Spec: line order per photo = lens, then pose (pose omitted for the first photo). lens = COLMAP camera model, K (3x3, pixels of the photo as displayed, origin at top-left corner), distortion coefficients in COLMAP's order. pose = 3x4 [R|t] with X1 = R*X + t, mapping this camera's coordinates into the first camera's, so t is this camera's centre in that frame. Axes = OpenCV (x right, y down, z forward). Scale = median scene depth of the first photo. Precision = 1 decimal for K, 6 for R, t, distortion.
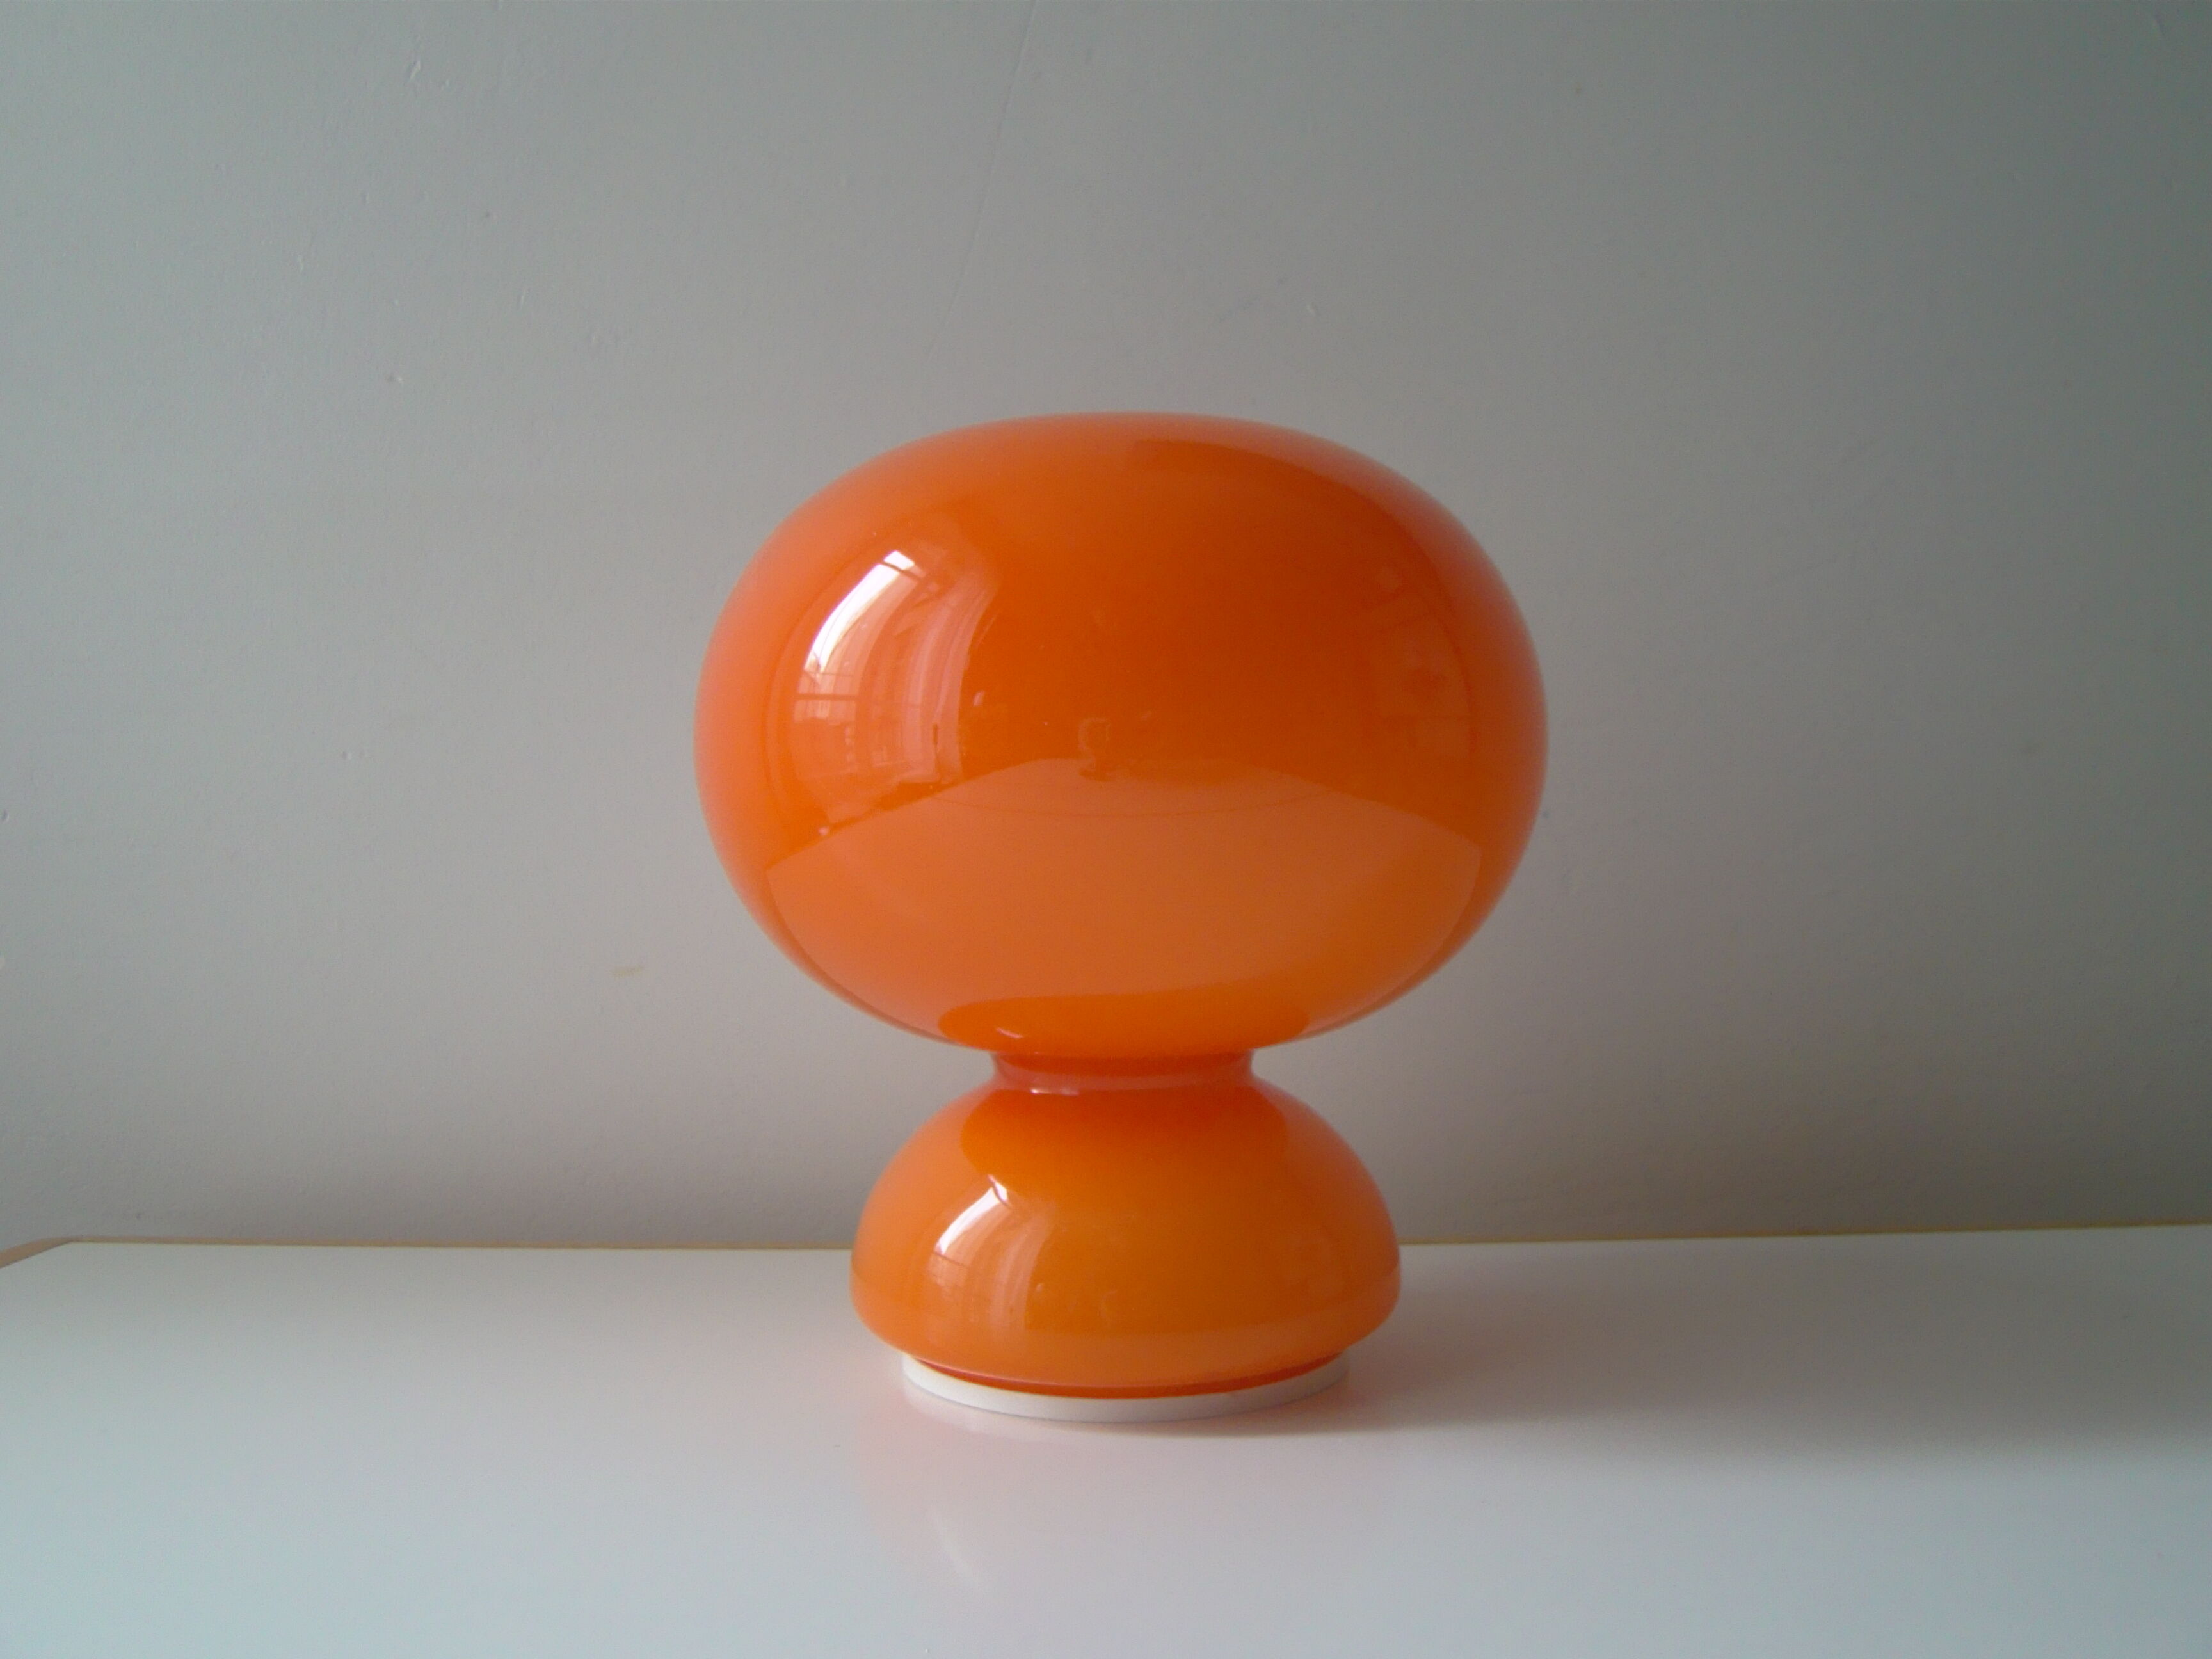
lens RADIAL K [[1915.5, 0, 1106.0], [0, 1915.5, 829.5], [0, 0, 1]] dist [-0.367567, 0.329532]
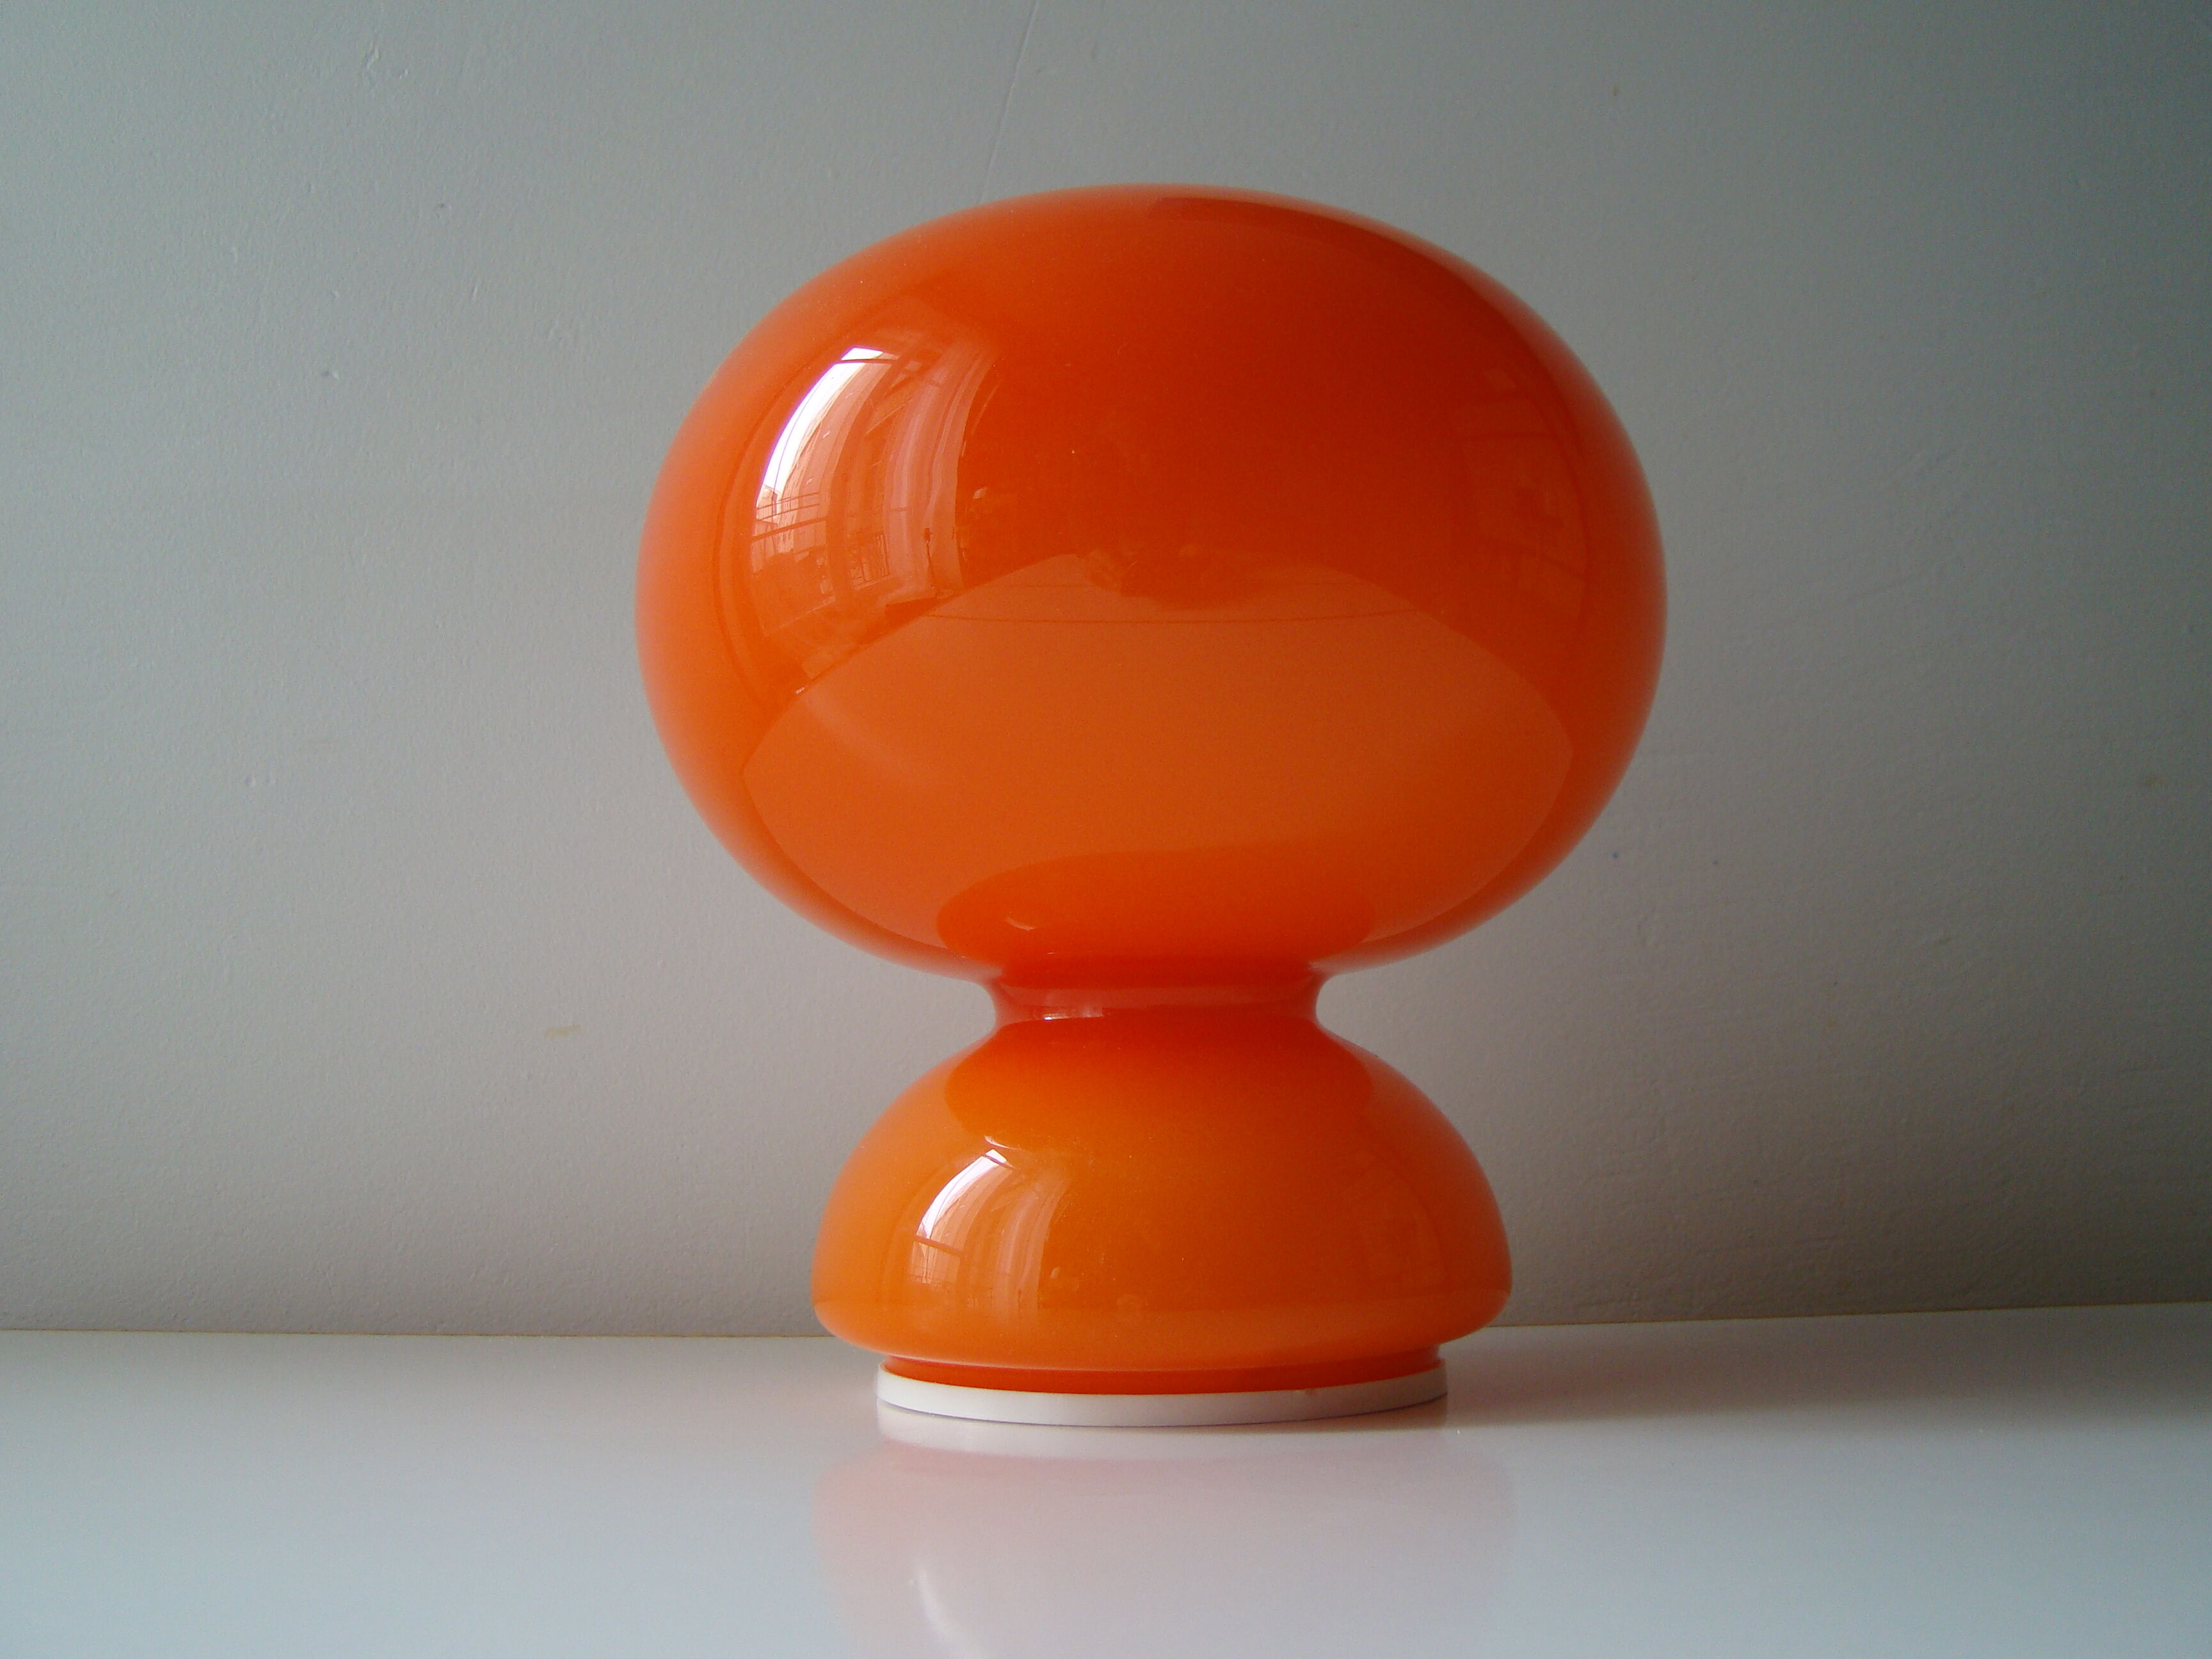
lens RADIAL K [[1915.5, 0, 1106.0], [0, 1915.5, 829.5], [0, 0, 1]] dist [-0.367567, 0.329532]
pose [[0.999932, -0.008000, 0.008456, -0.019398], [0.009366, 0.984292, -0.176302, 0.201702], [-0.006913, 0.176370, 0.984300, 0.220672]]
